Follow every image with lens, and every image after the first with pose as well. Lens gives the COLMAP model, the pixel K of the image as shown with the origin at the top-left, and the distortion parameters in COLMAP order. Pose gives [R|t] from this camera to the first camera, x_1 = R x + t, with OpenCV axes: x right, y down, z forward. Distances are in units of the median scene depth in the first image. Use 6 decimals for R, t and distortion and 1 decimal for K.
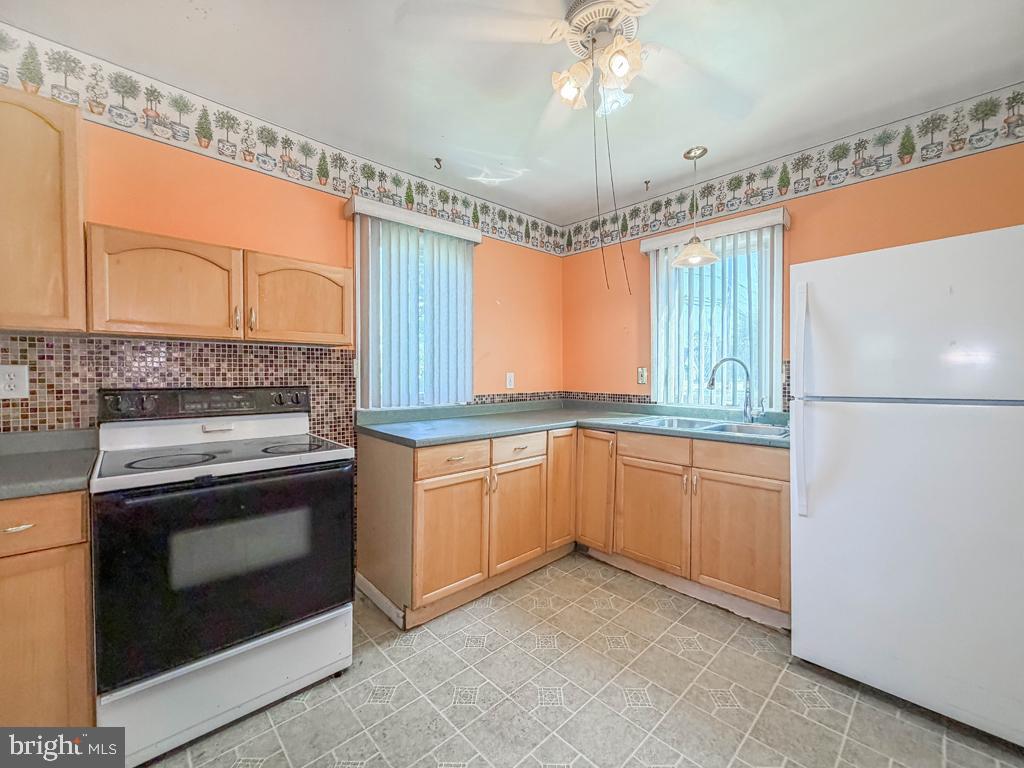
lens RADIAL K [[417.8, 0, 512.4], [0, 417.8, 382.2], [0, 0, 1]] dist [-0.000455, -0.000200]
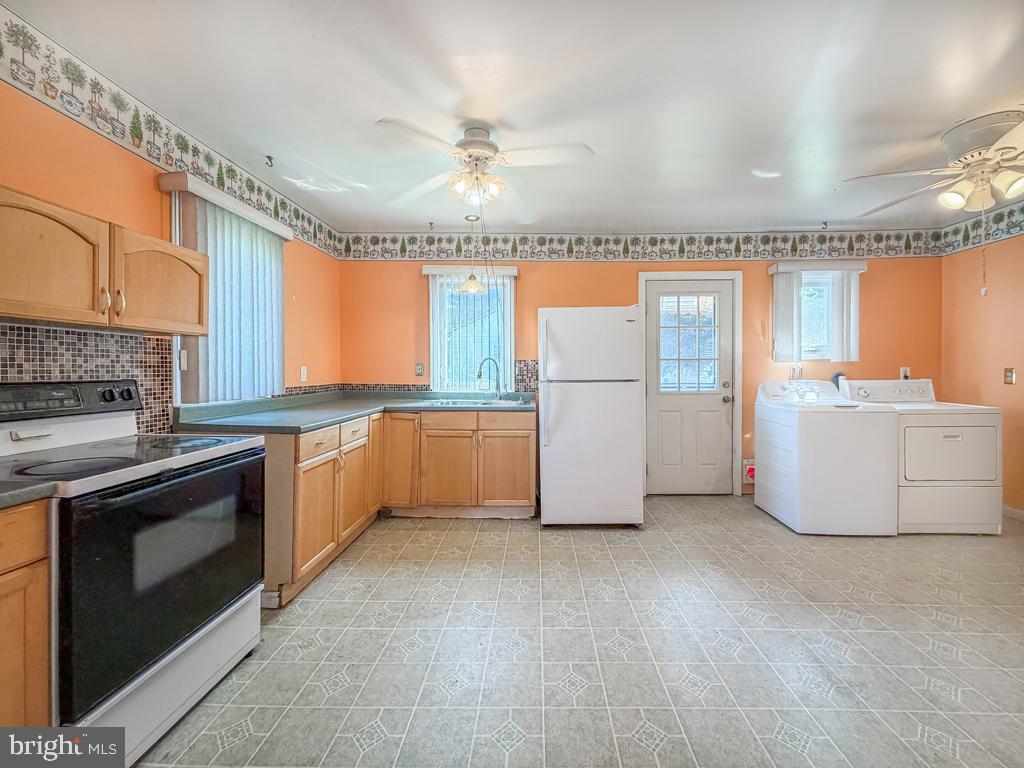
lens RADIAL K [[417.5, 0, 525.3], [0, 417.5, 374.4], [0, 0, 1]] dist [-0.000396, -0.000098]
pose [[0.704959, -0.006053, 0.709223, -0.505600], [0.010078, 0.999948, -0.001483, 0.006876], [-0.709177, 0.008193, 0.704983, -0.174084]]
